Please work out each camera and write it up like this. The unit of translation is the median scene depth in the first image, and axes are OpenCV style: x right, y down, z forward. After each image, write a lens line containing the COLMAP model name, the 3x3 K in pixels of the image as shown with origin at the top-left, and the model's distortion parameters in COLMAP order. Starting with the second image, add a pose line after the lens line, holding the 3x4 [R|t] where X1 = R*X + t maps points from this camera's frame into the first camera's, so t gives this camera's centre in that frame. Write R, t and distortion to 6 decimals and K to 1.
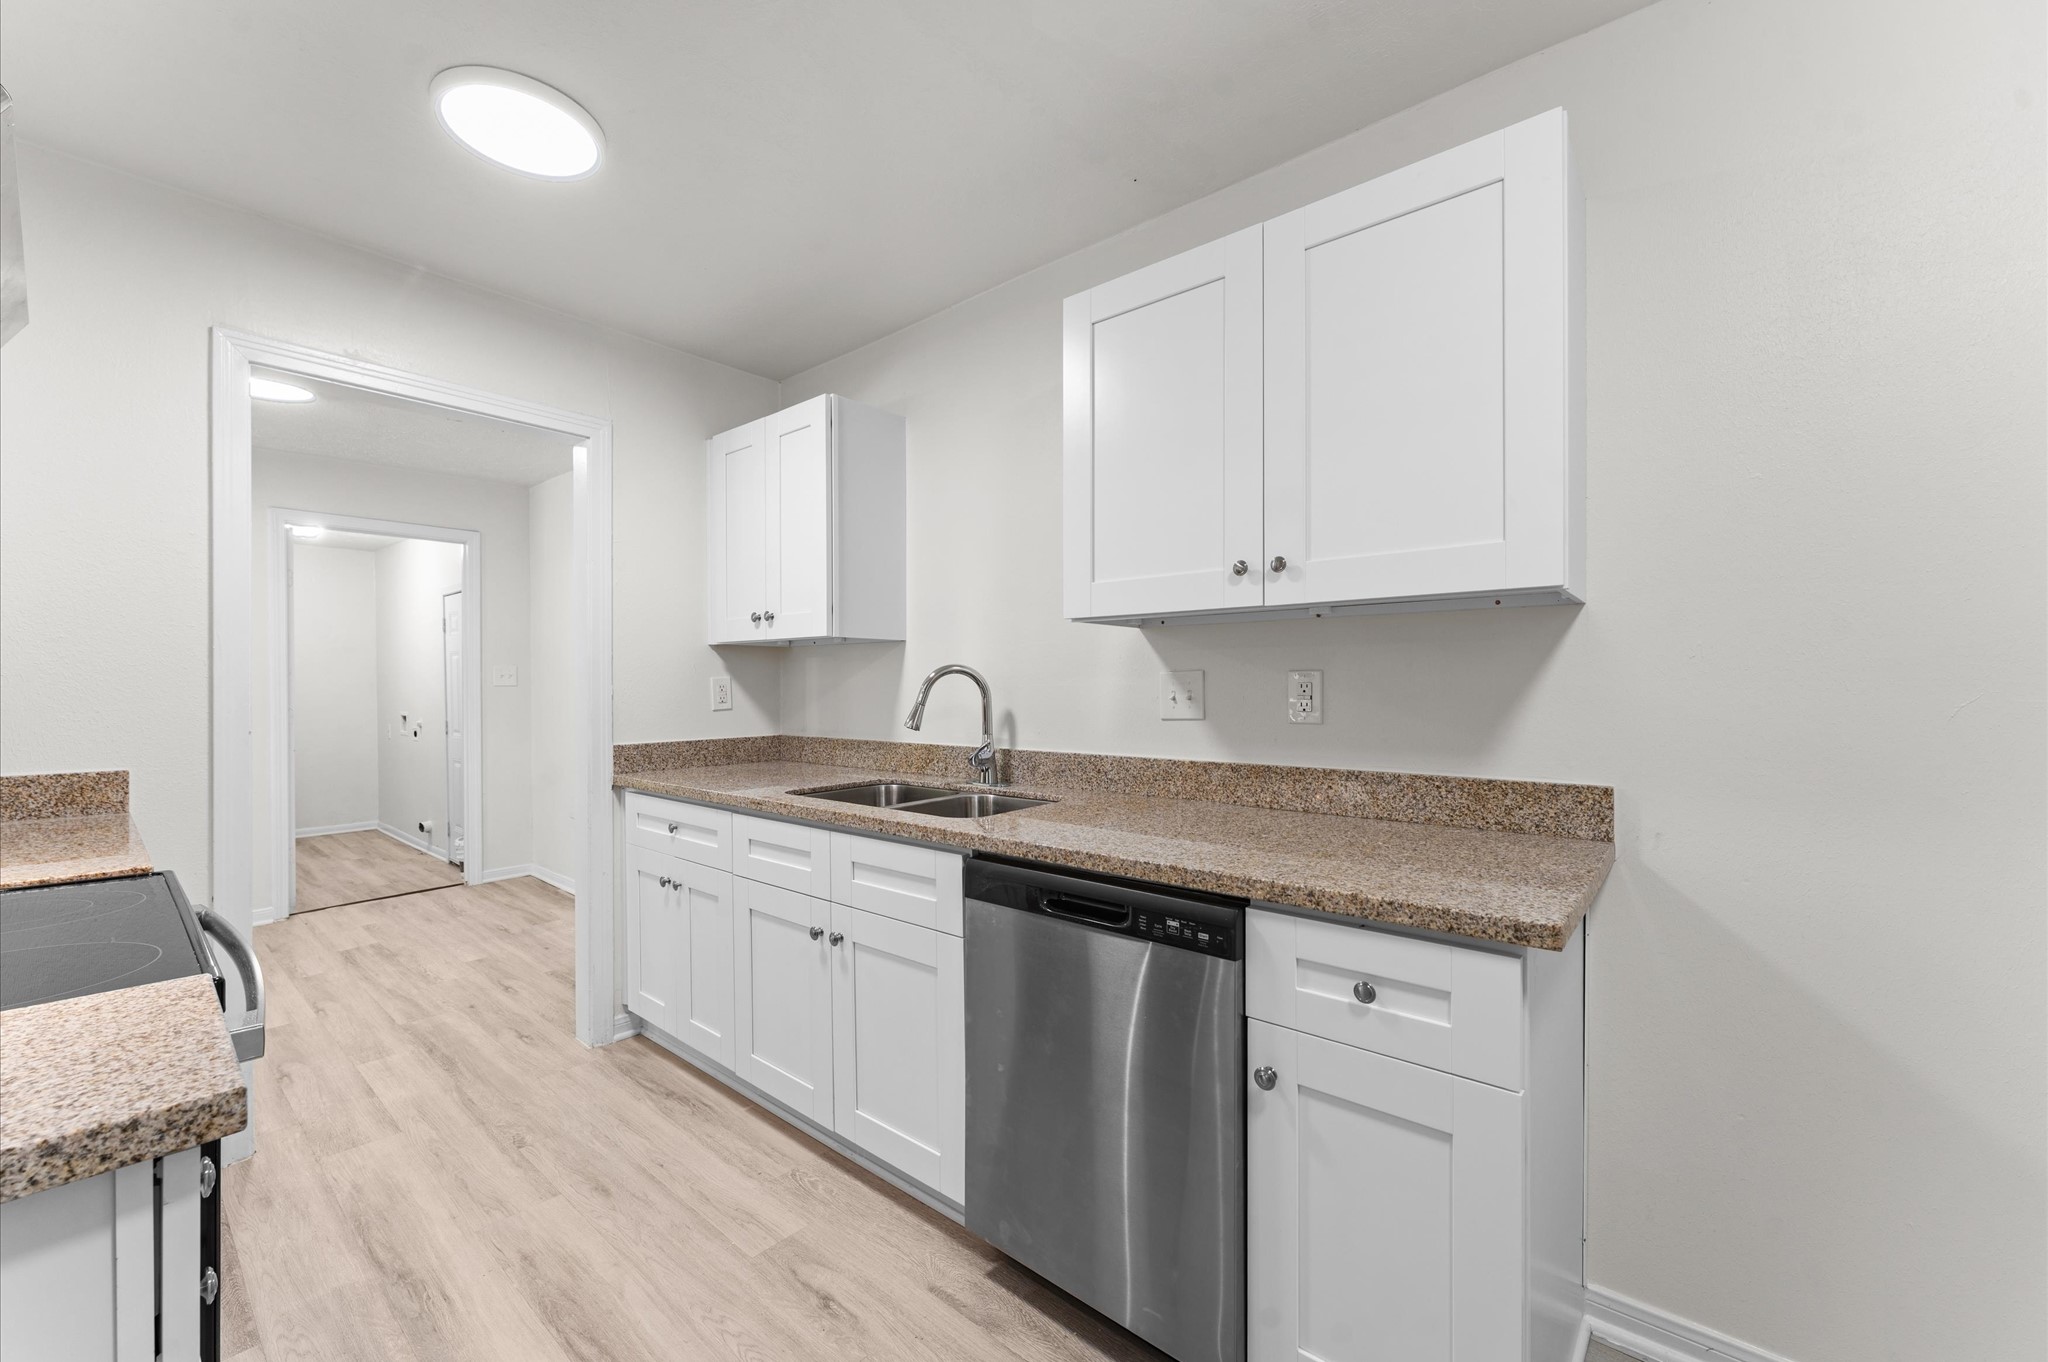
lens RADIAL K [[814.9, 0, 1017.8], [0, 814.9, 684.0], [0, 0, 1]] dist [-0.001816, -0.000273]
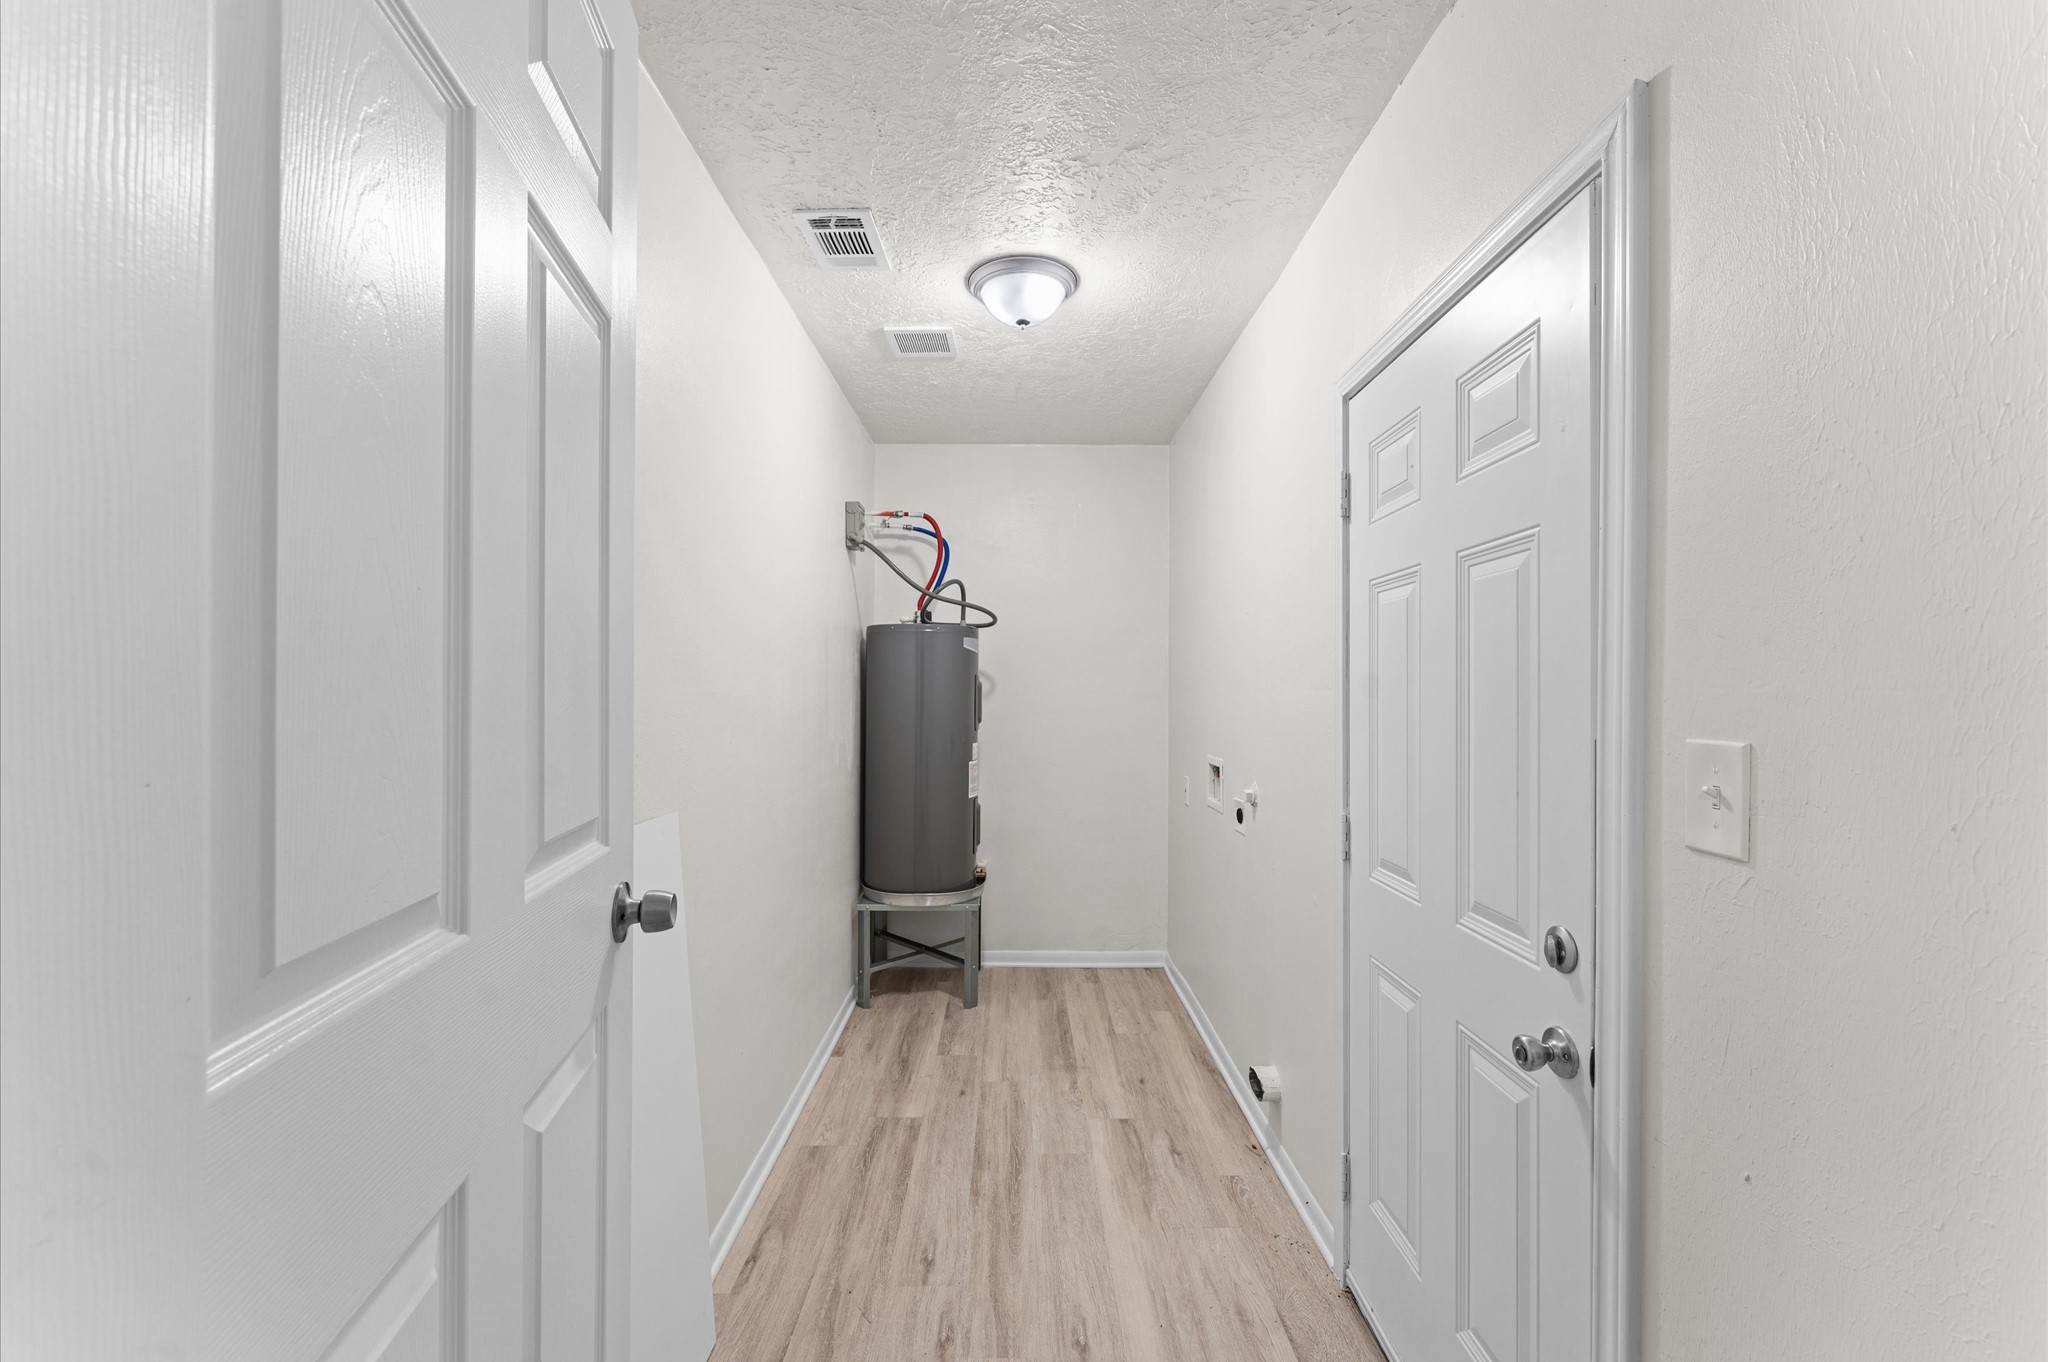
lens RADIAL K [[814.9, 0, 1017.8], [0, 814.9, 684.0], [0, 0, 1]] dist [-0.001816, -0.000273]
pose [[0.654662, 0.006930, -0.755890, -0.506169], [-0.013541, 0.999905, -0.002560, -0.002360], [0.755800, 0.011911, 0.654694, 0.648782]]
